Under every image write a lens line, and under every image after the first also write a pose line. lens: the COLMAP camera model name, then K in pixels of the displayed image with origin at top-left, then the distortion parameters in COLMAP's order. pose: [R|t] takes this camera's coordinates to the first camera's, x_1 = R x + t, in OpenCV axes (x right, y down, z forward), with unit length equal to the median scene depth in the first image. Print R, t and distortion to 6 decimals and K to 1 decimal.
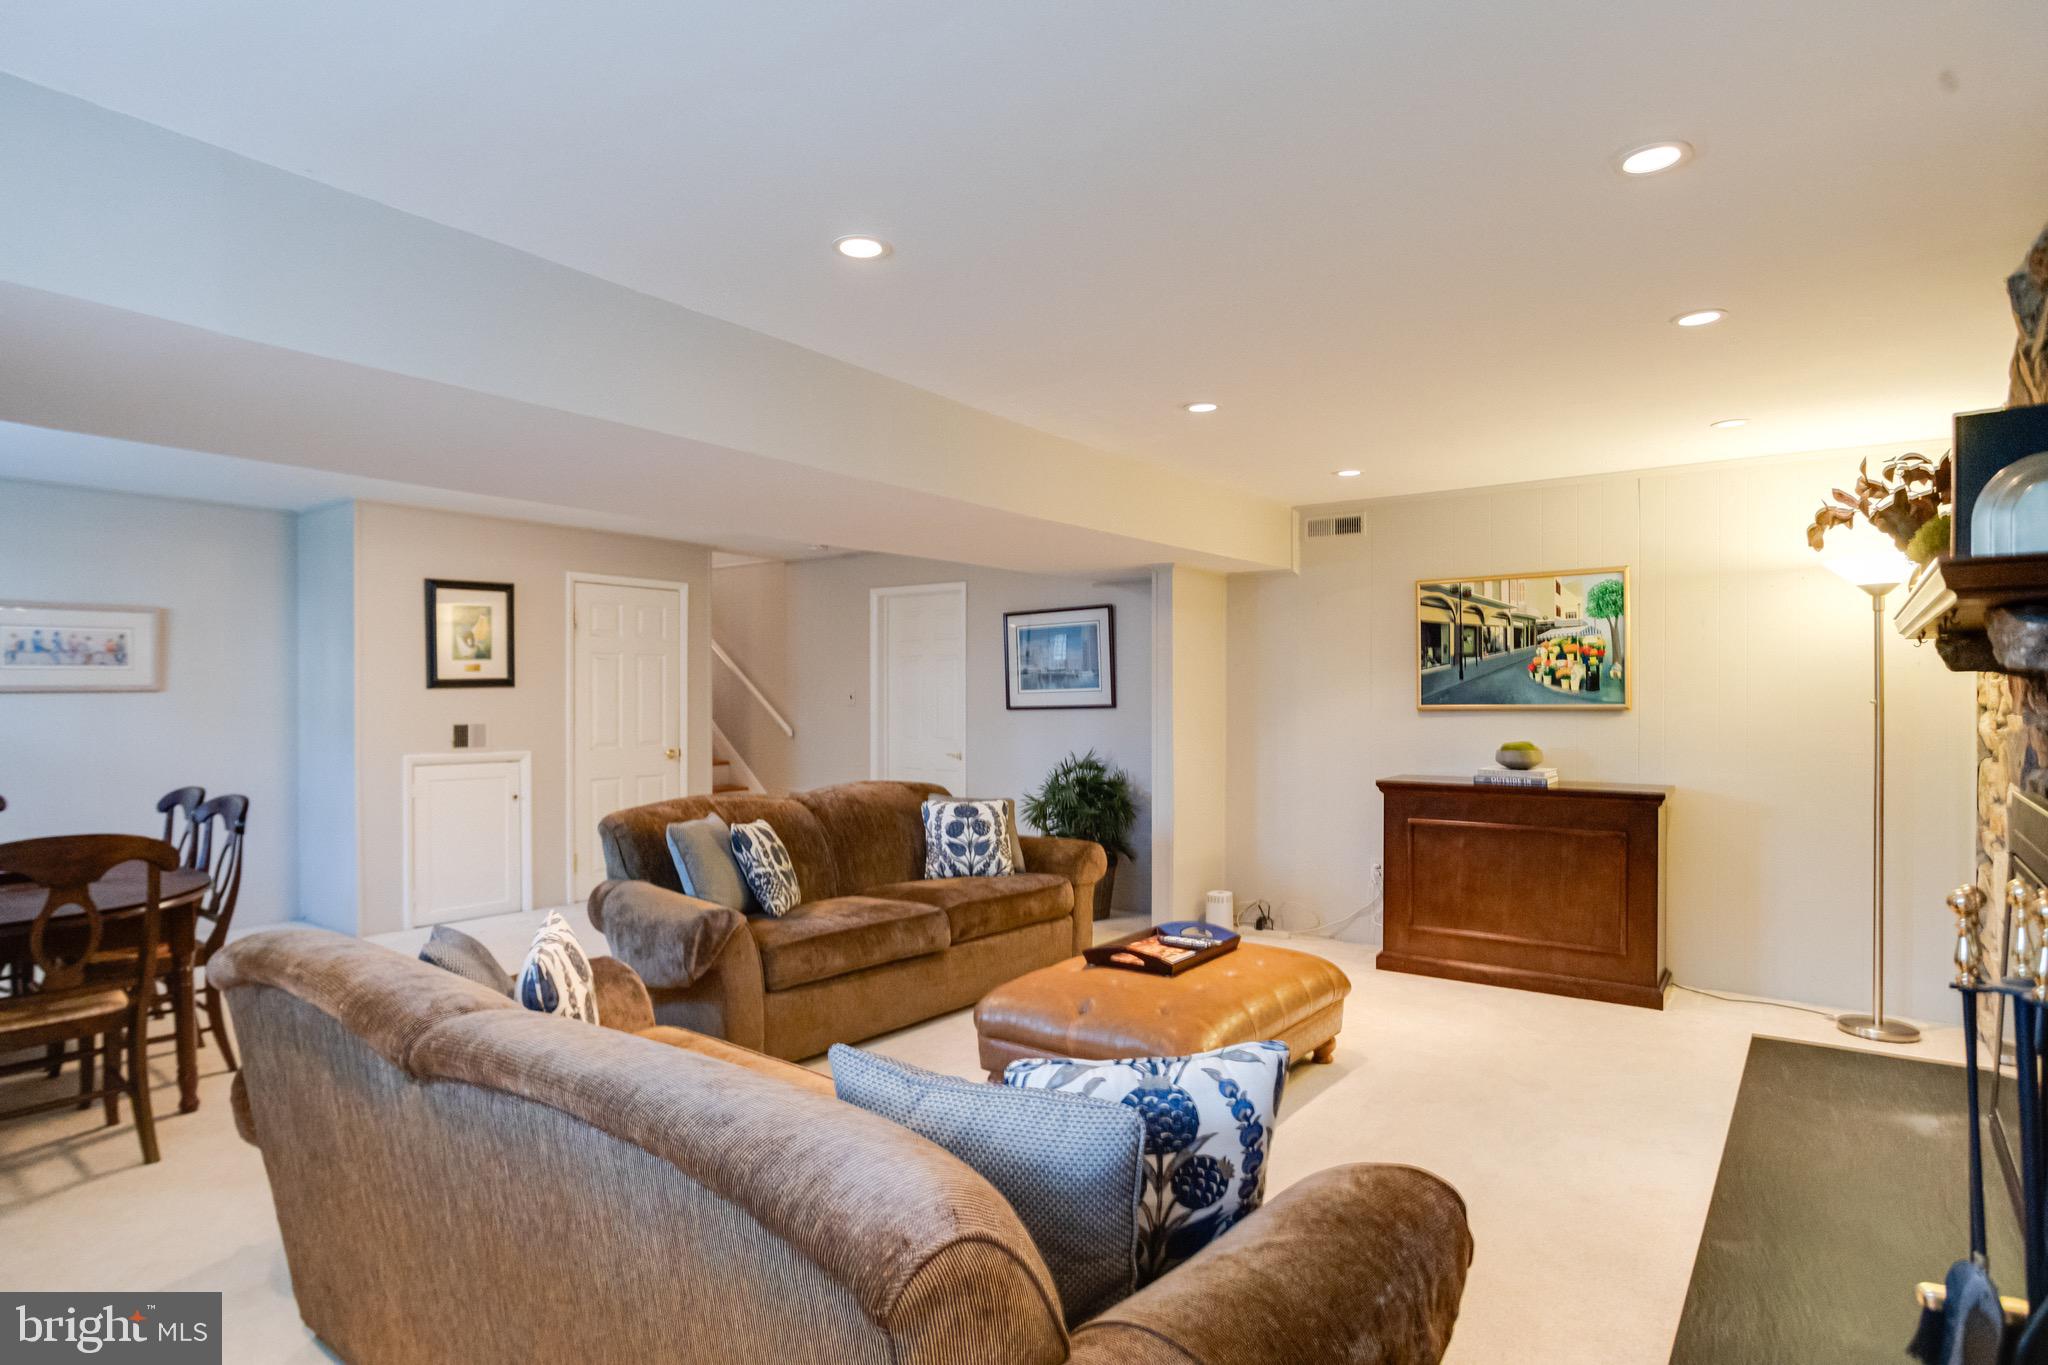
lens RADIAL K [[1073.0, 0, 1014.2], [0, 1073.0, 683.7], [0, 0, 1]] dist [-0.058343, 0.029566]
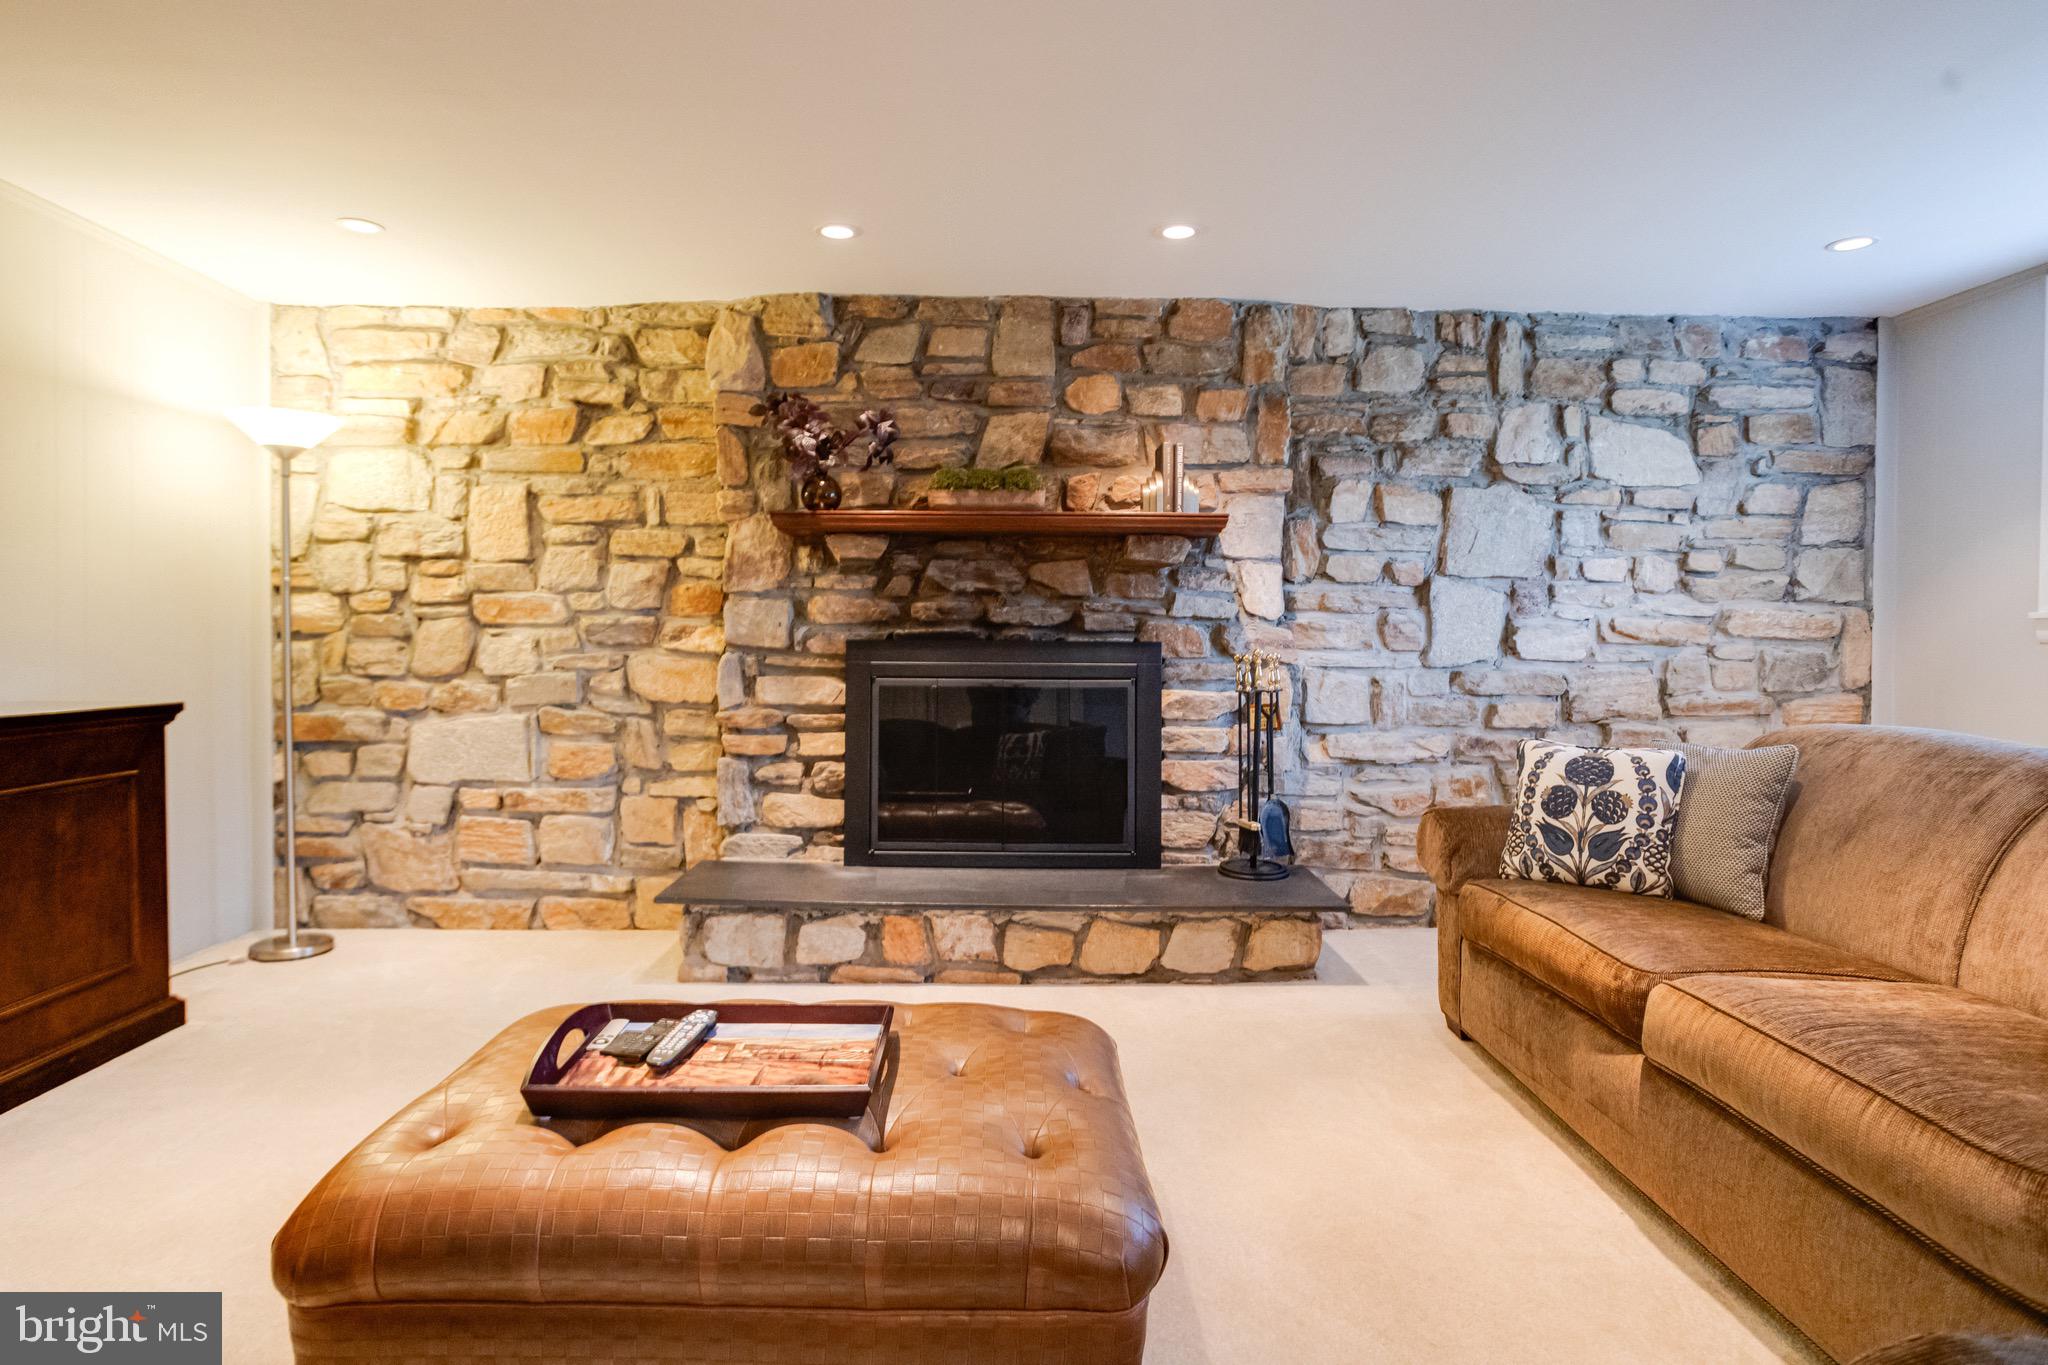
lens RADIAL K [[1101.2, 0, 1006.3], [0, 1101.2, 659.6], [0, 0, 1]] dist [-0.052337, 0.036550]
pose [[-0.611064, -0.017046, 0.791398, -0.215261], [-0.013328, 0.999848, 0.011244, 0.053483], [-0.791469, -0.003677, -0.611198, 0.861774]]
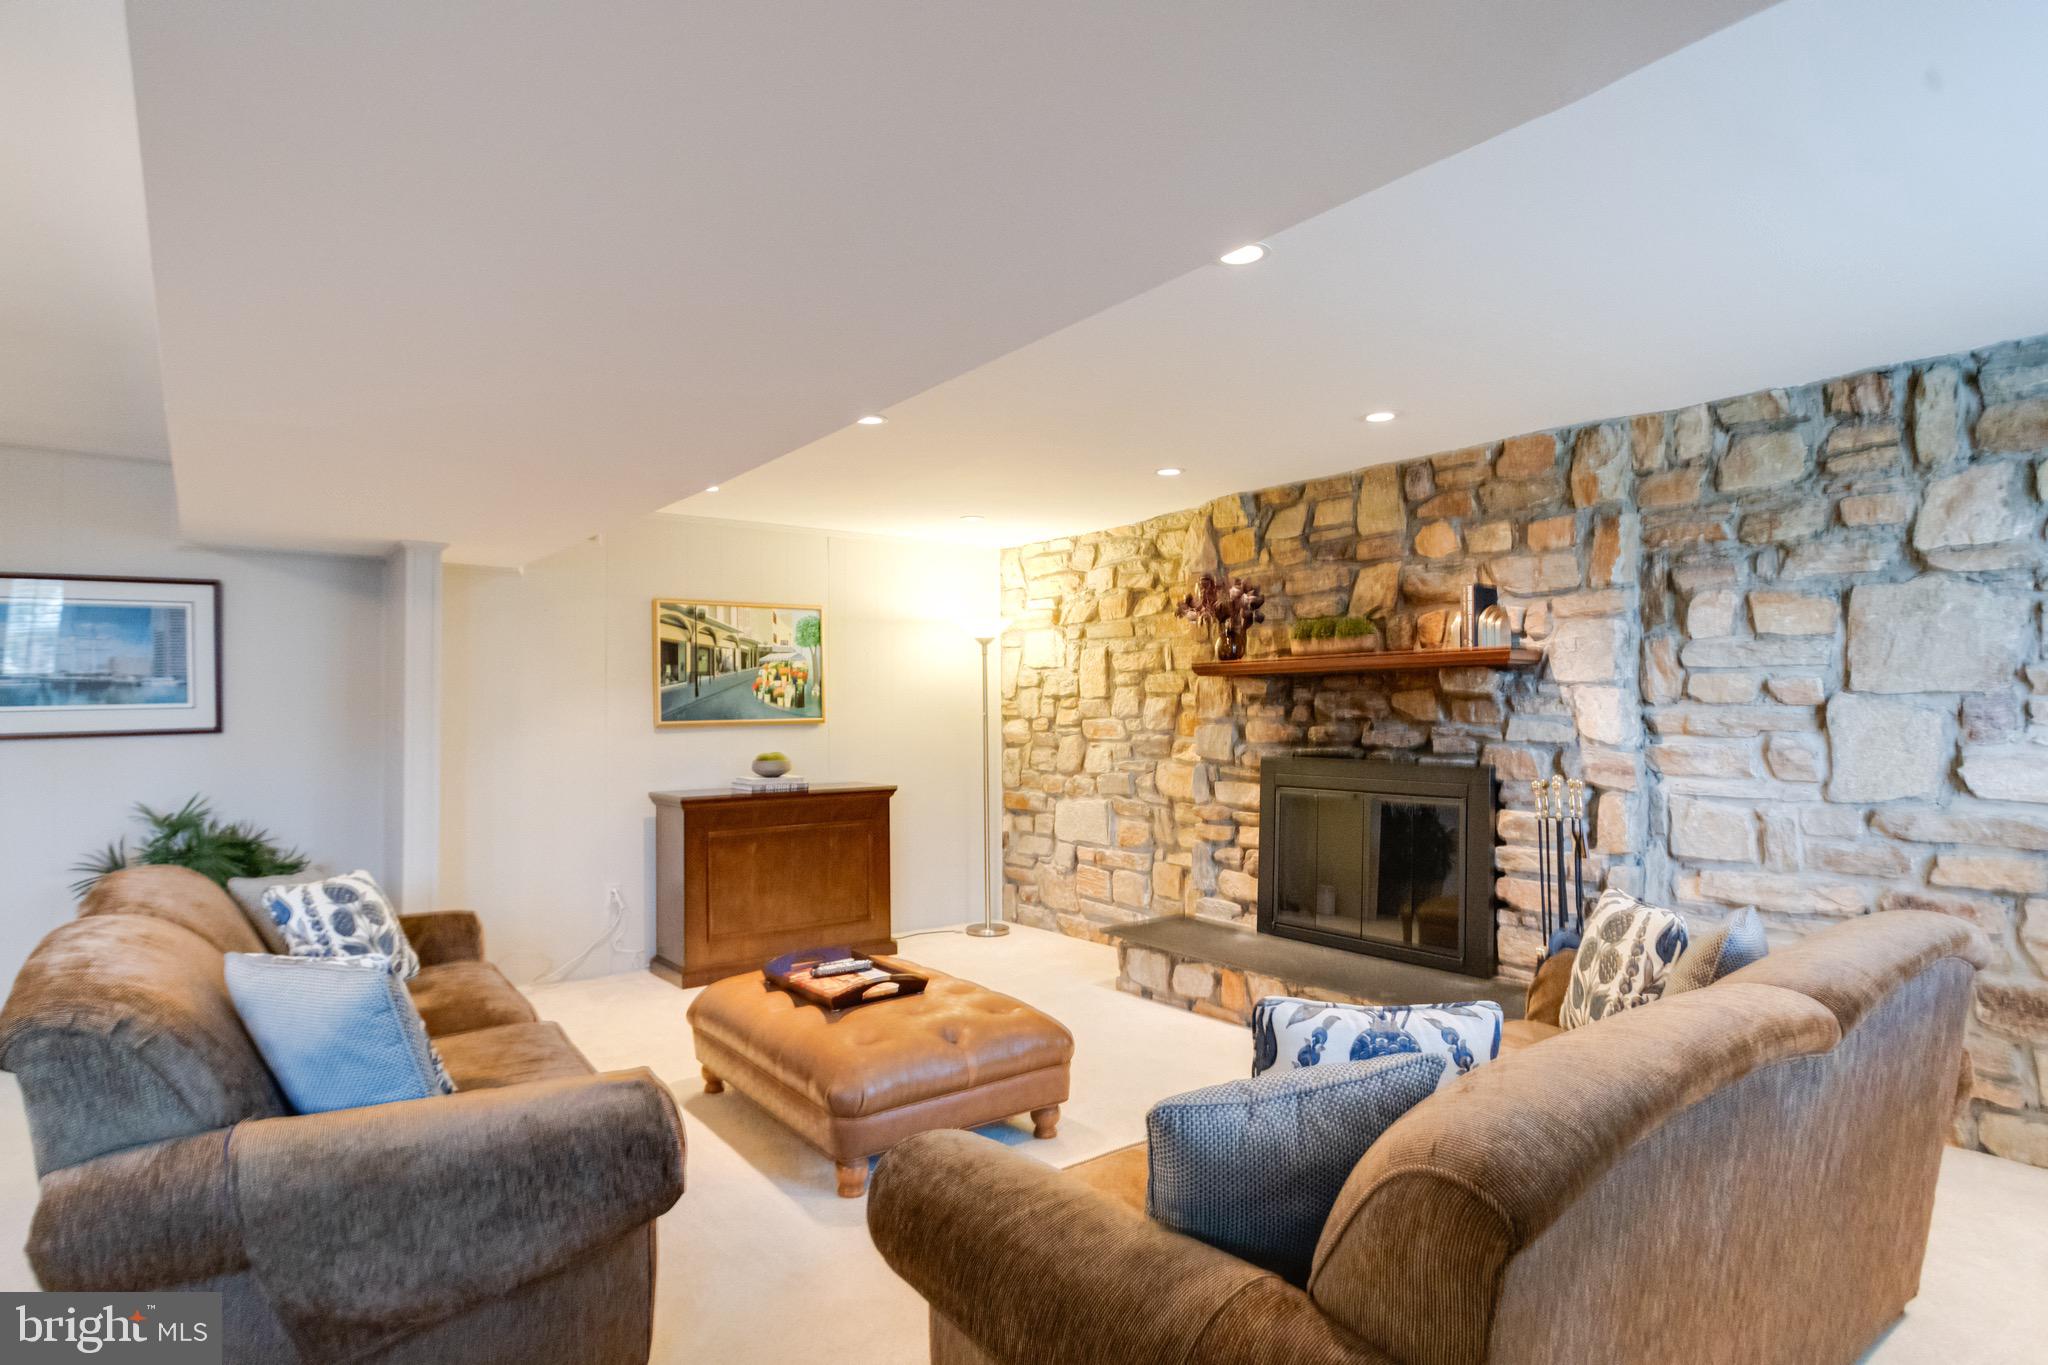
lens RADIAL K [[1081.8, 0, 1010.7], [0, 1081.8, 681.6], [0, 0, 1]] dist [-0.040988, 0.020734]
pose [[0.270763, 0.024479, 0.962335, -0.540049], [-0.002782, 0.999692, -0.024646, 0.006695], [-0.962642, 0.003996, 0.270747, 0.431891]]
